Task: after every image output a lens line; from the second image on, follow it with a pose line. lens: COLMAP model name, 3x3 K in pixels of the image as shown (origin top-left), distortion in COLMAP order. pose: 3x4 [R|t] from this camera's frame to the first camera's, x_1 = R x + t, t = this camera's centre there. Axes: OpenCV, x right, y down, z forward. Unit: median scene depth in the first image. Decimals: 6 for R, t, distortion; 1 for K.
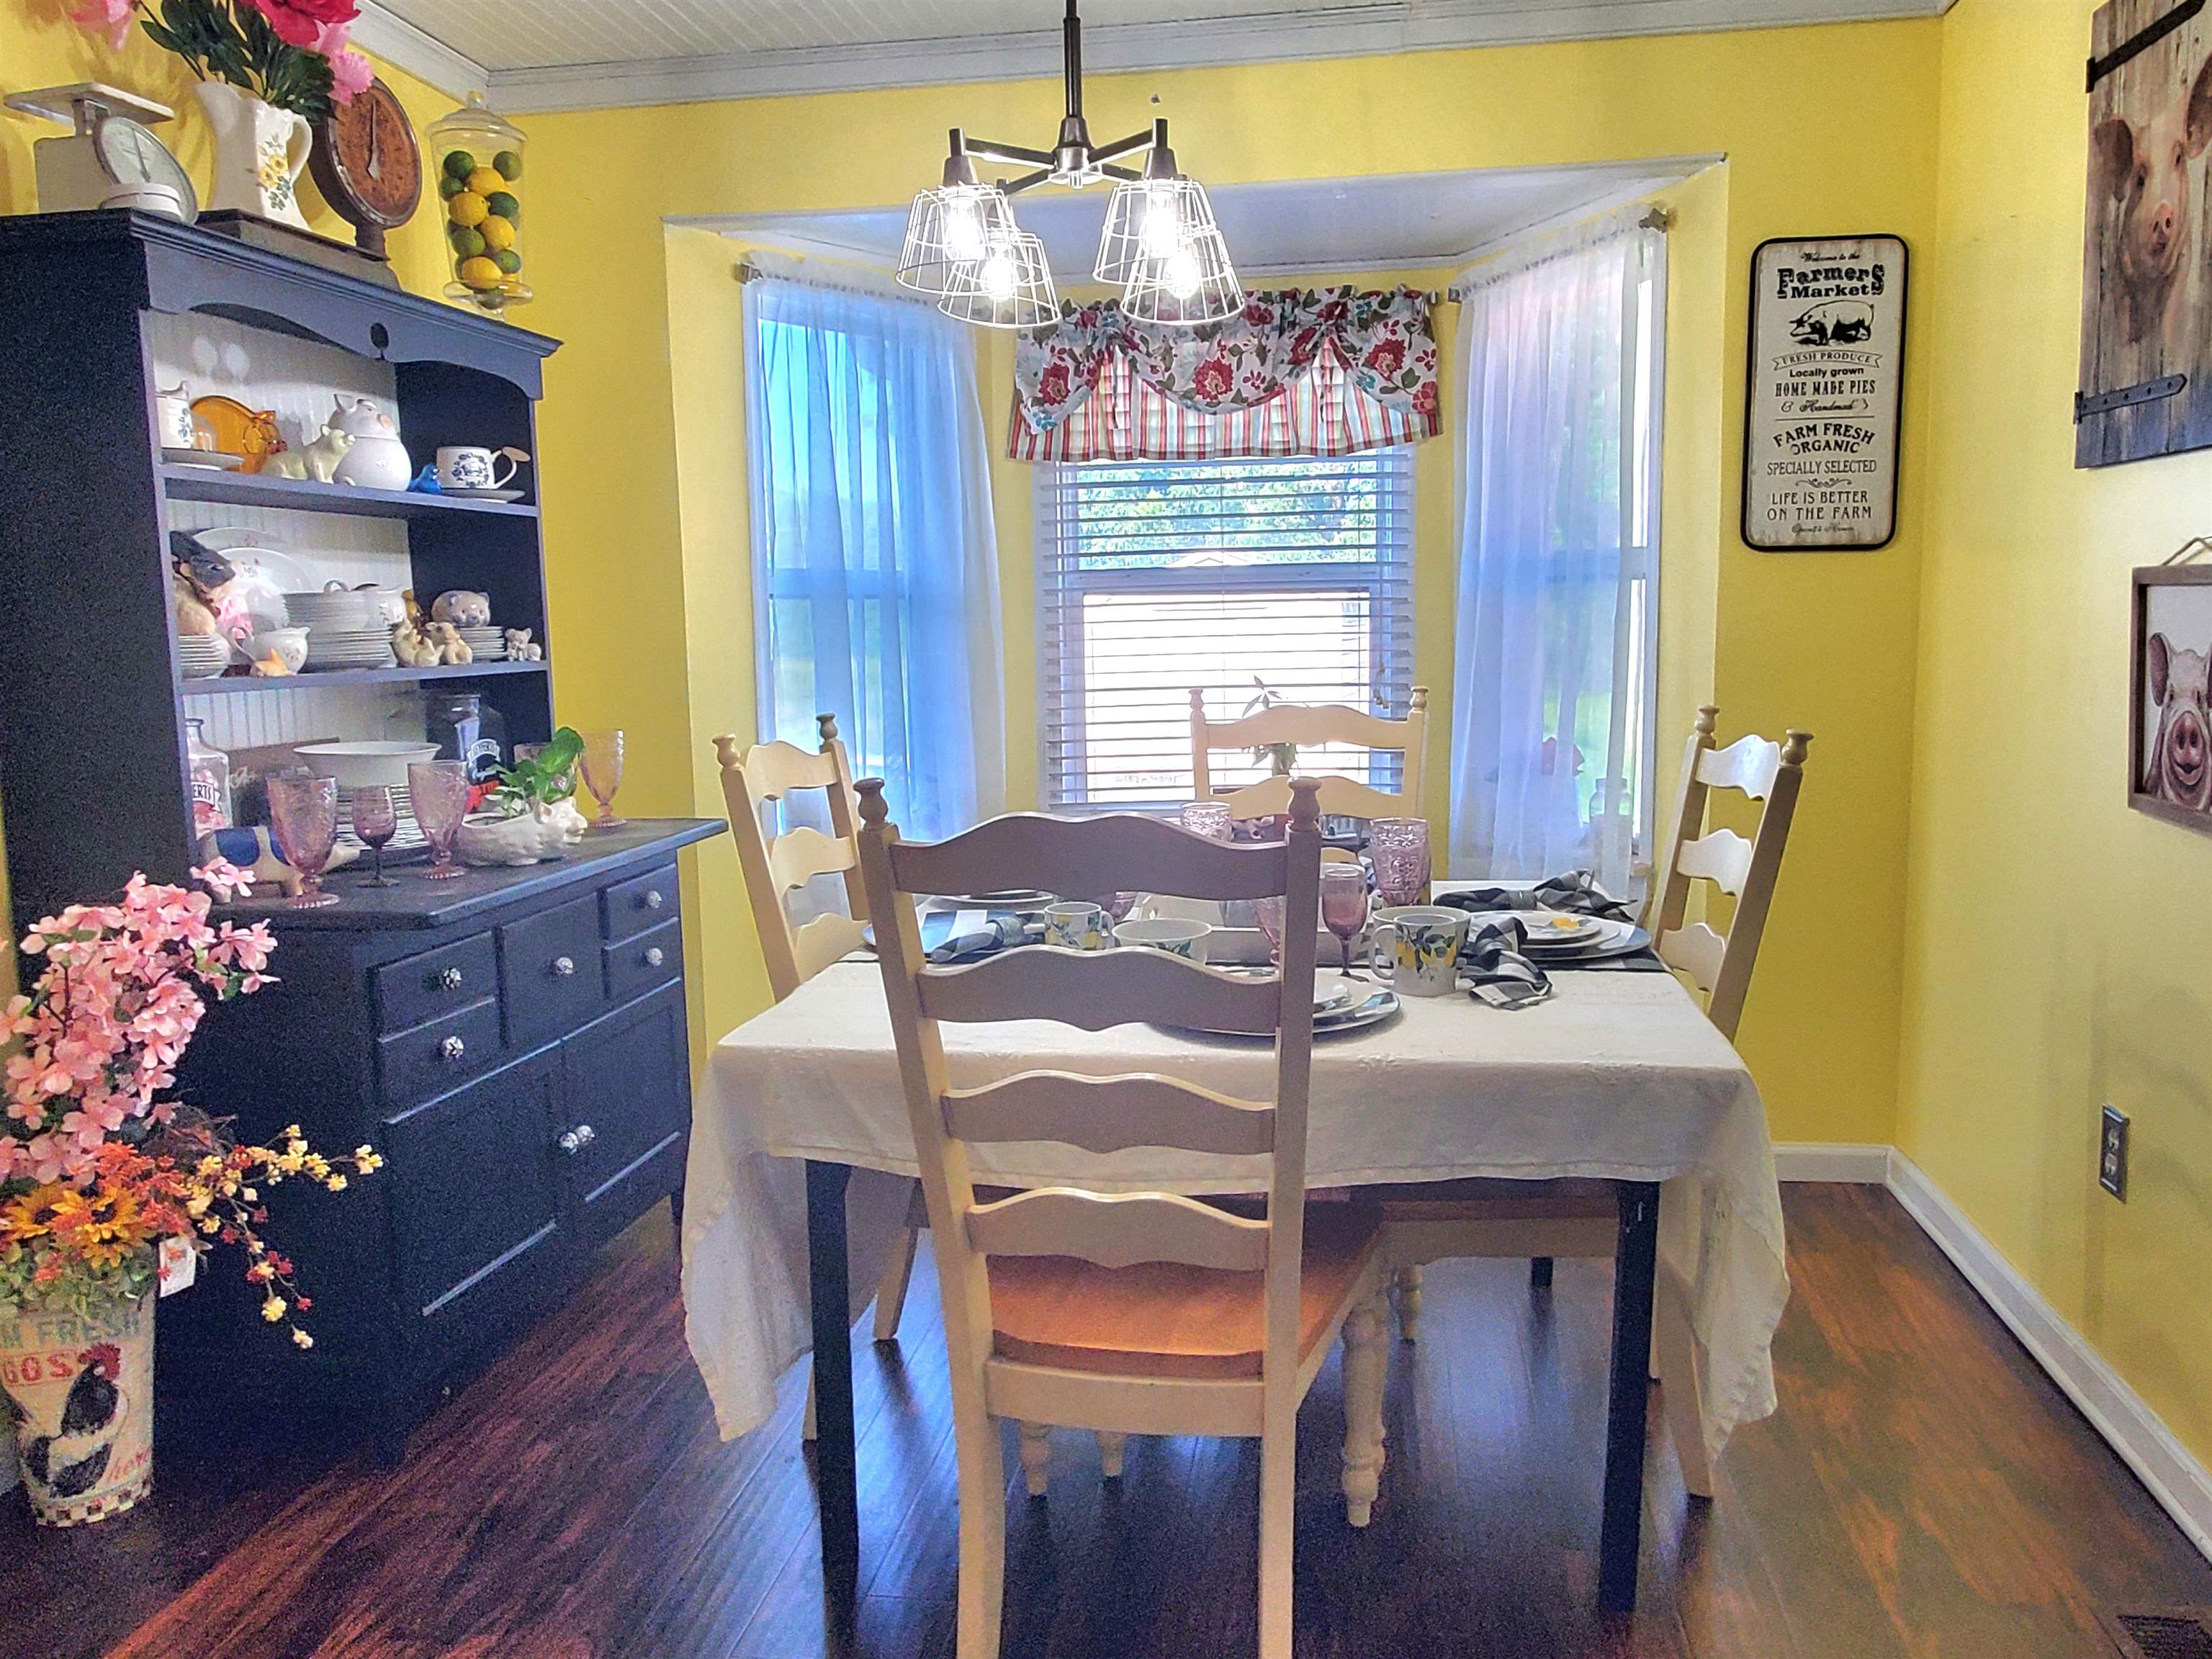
lens RADIAL K [[1584.2, 0, 1120.1], [0, 1584.2, 807.5], [0, 0, 1]] dist [-0.002733, -0.007410]
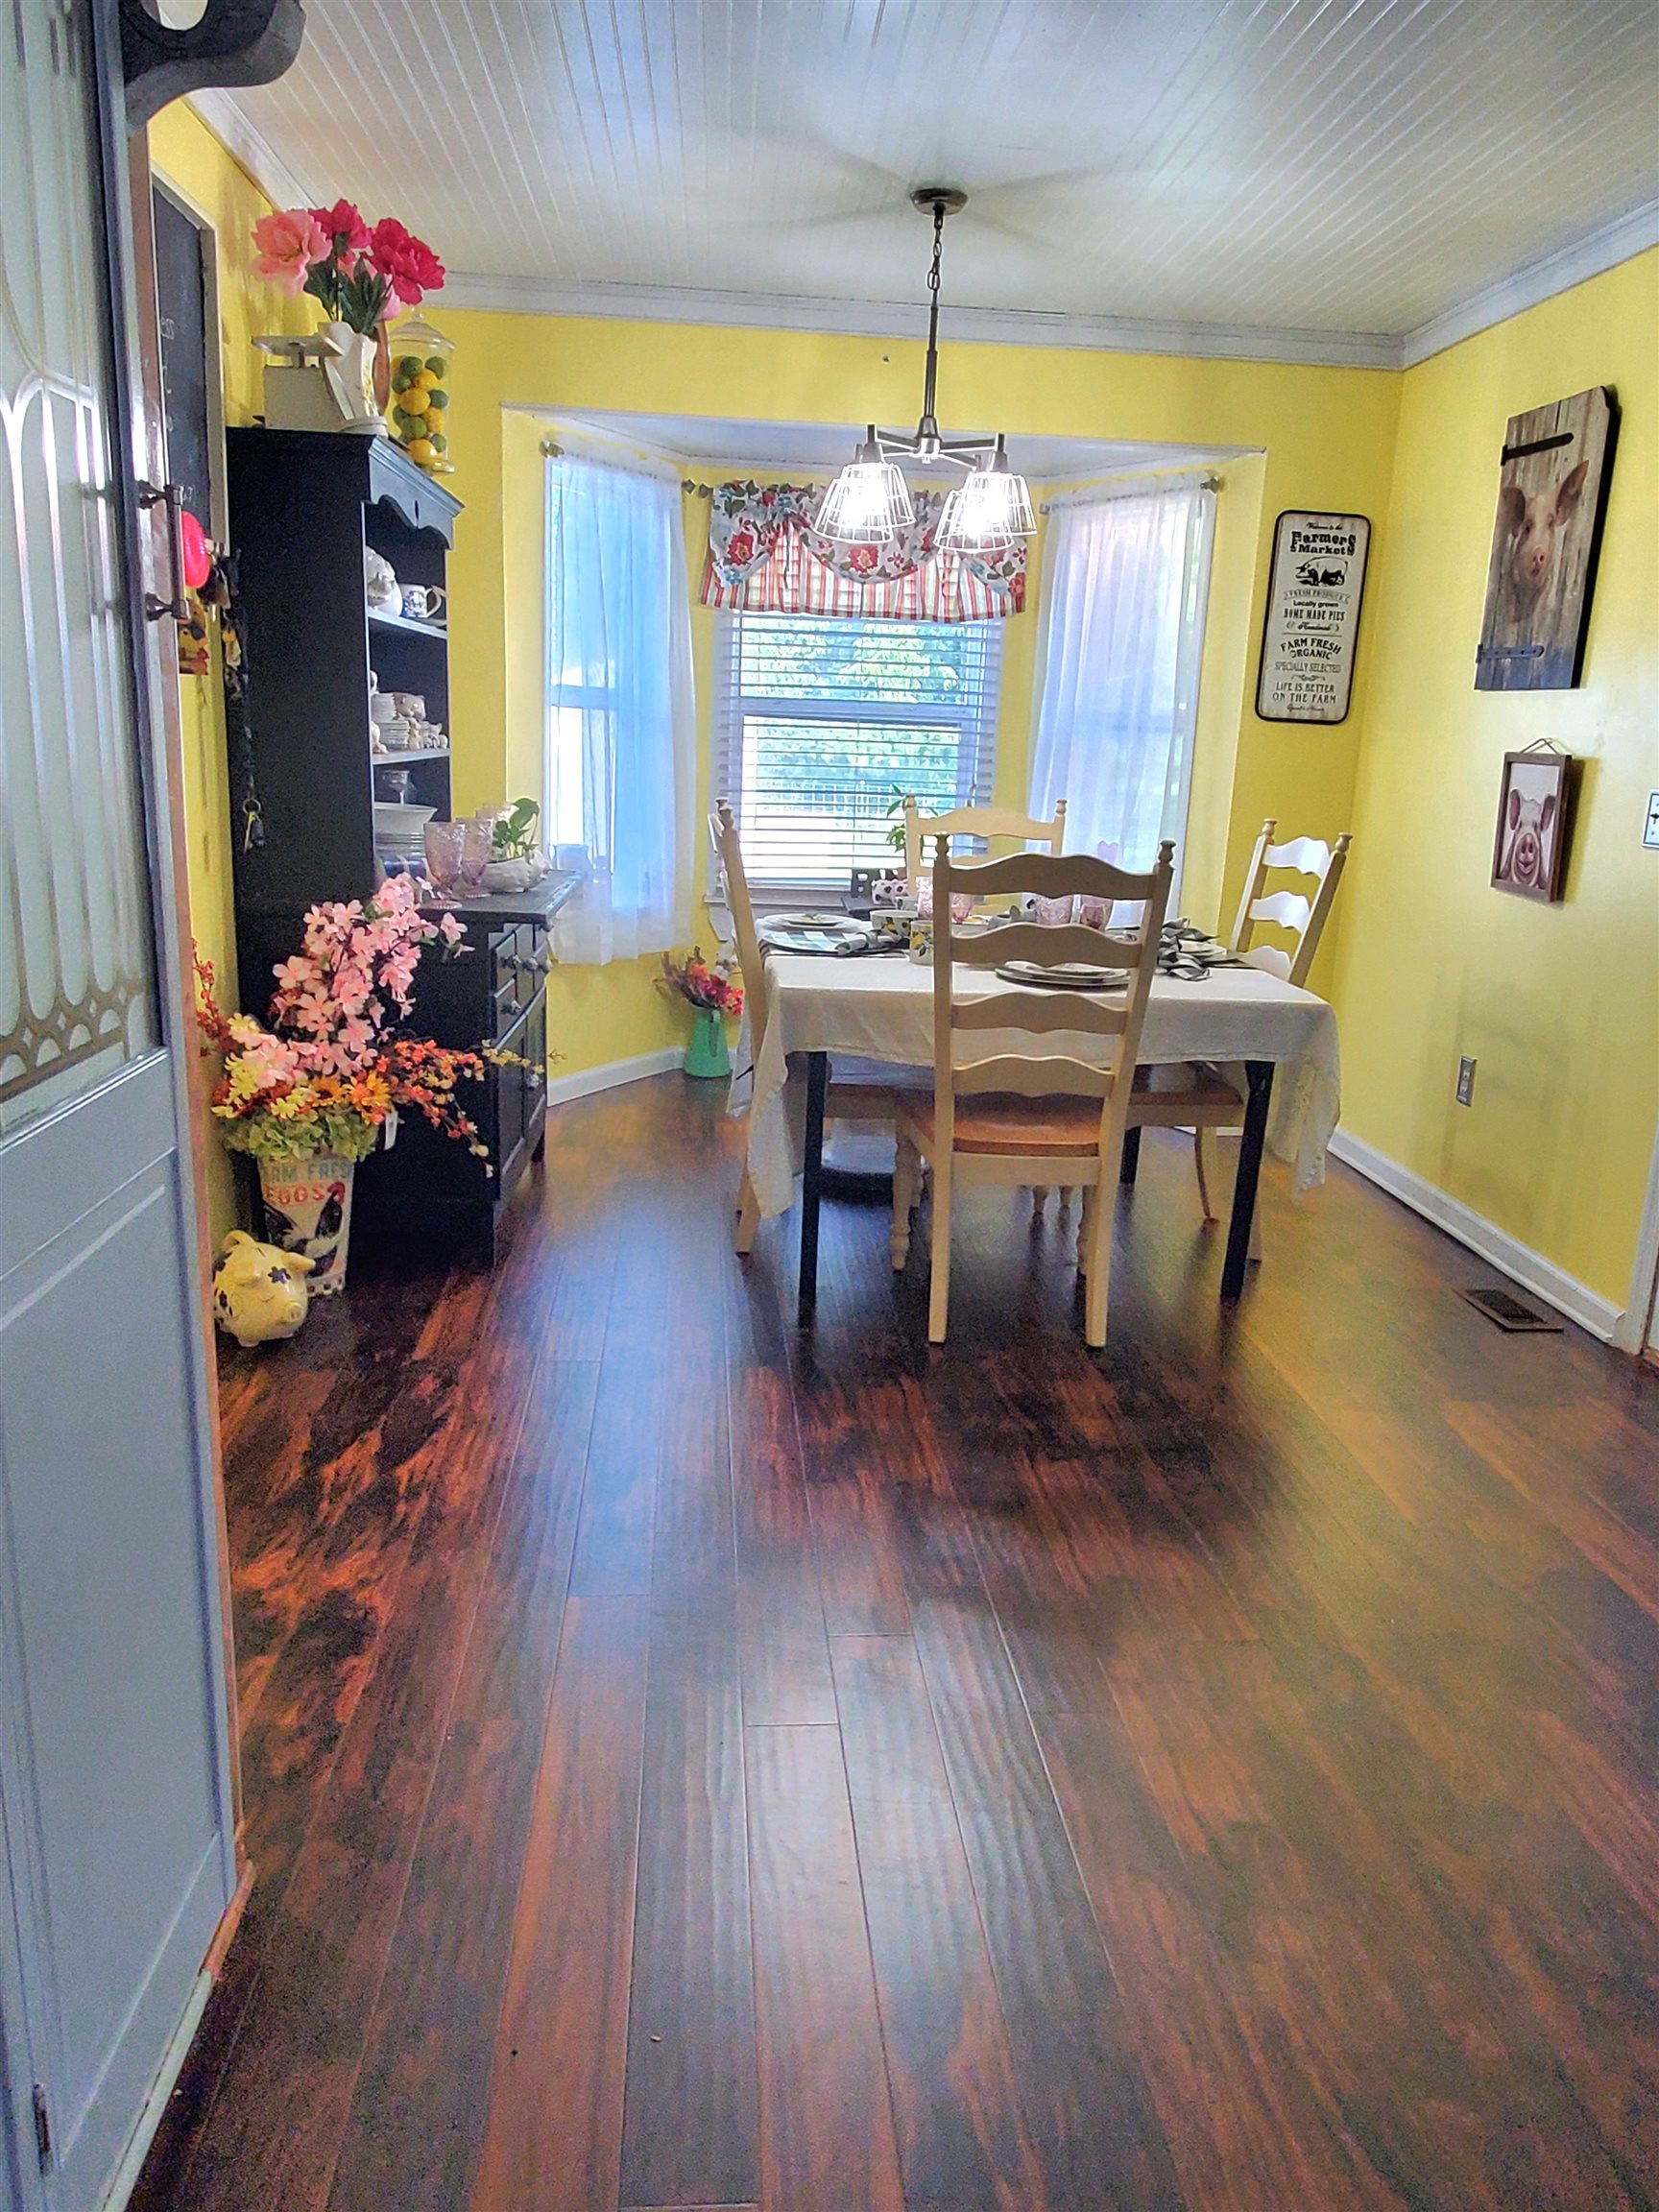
lens RADIAL K [[1584.2, 0, 813.7], [0, 1584.2, 1121.8], [0, 0, 1]] dist [-0.002733, -0.007410]
pose [[0.973231, 0.003428, 0.229802, -0.373217], [-0.032117, 0.992106, 0.121217, 0.050616], [-0.227572, -0.125353, 0.965659, -0.425638]]
